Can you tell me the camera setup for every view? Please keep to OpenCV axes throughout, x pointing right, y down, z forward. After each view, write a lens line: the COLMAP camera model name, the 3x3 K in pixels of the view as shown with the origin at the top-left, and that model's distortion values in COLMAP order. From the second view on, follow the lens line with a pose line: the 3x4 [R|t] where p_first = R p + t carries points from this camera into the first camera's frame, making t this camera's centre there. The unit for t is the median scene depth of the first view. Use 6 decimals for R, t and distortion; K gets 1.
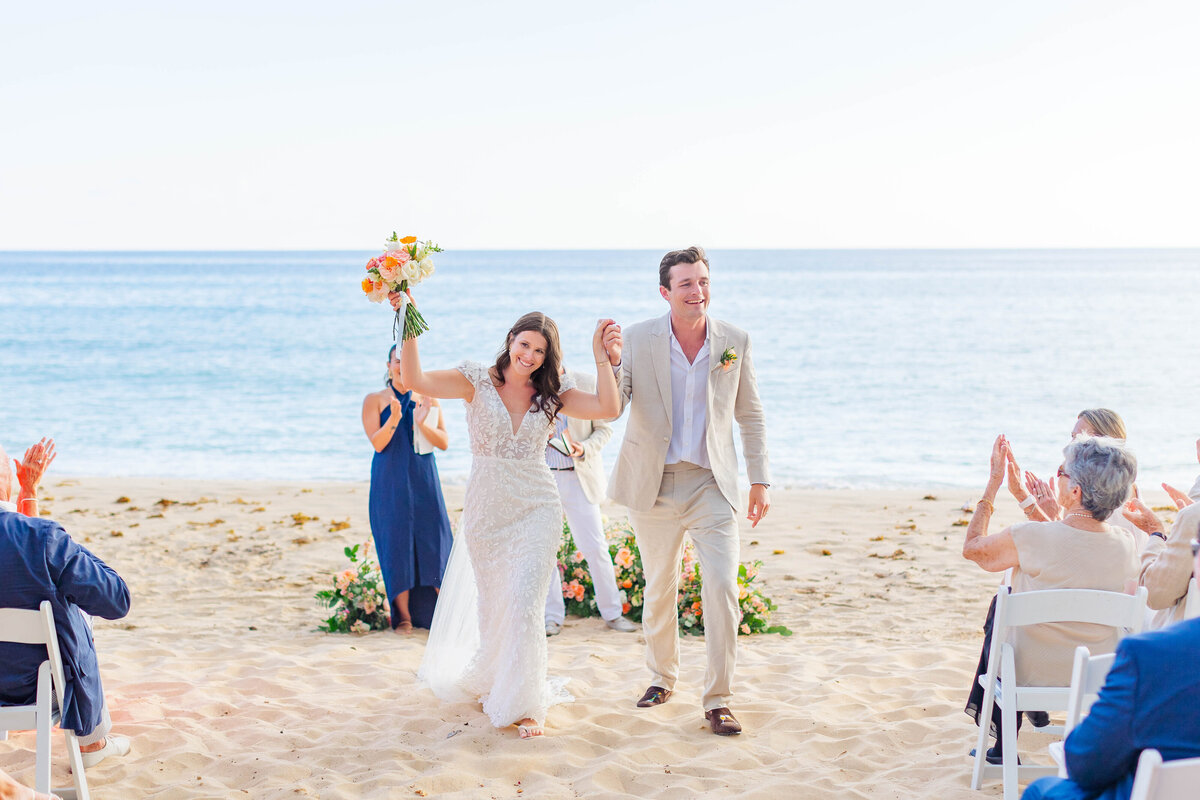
lens RADIAL K [[1709.4, 0, 600.0], [0, 1709.4, 400.0], [0, 0, 1]] dist [0.077512, 0.020162]
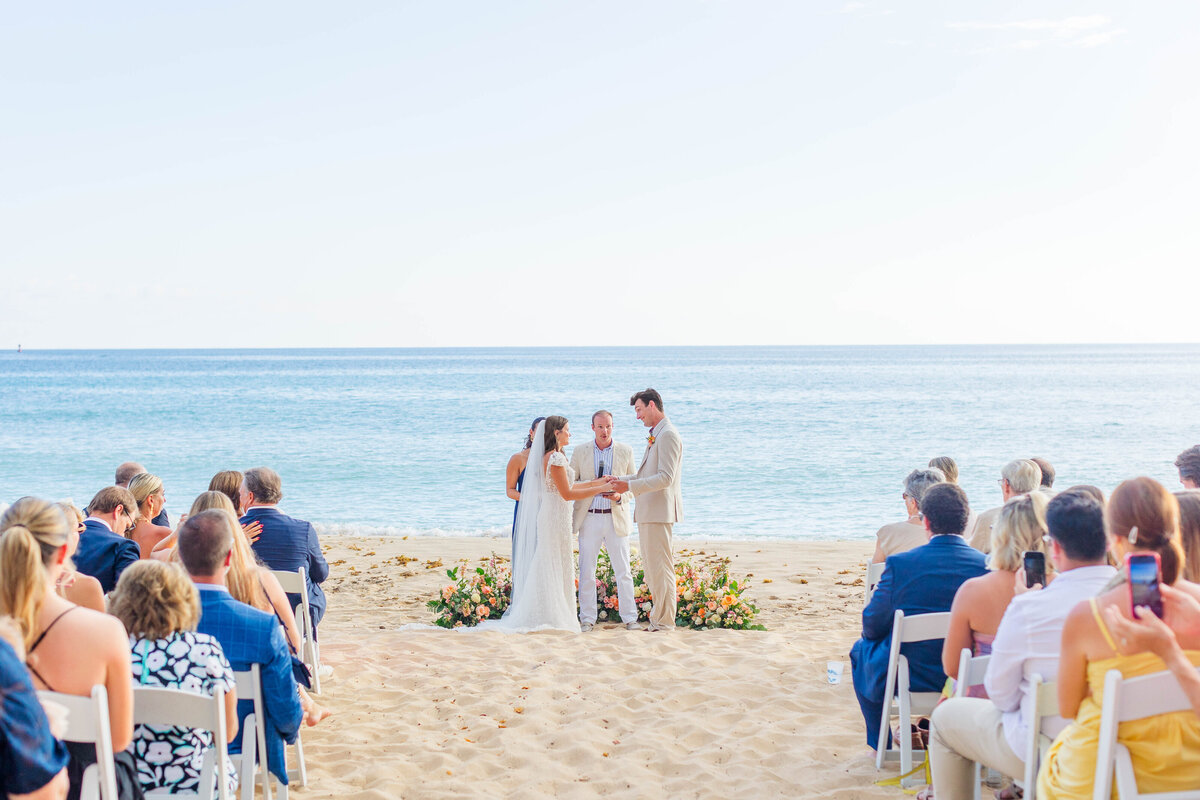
lens RADIAL K [[1709.4, 0, 600.0], [0, 1709.4, 400.0], [0, 0, 1]] dist [0.077512, 0.020162]
pose [[0.999742, -0.001594, -0.022667, 0.004951], [0.000326, 0.998441, -0.055821, 0.023239], [0.022721, 0.055799, 0.998183, -0.339890]]
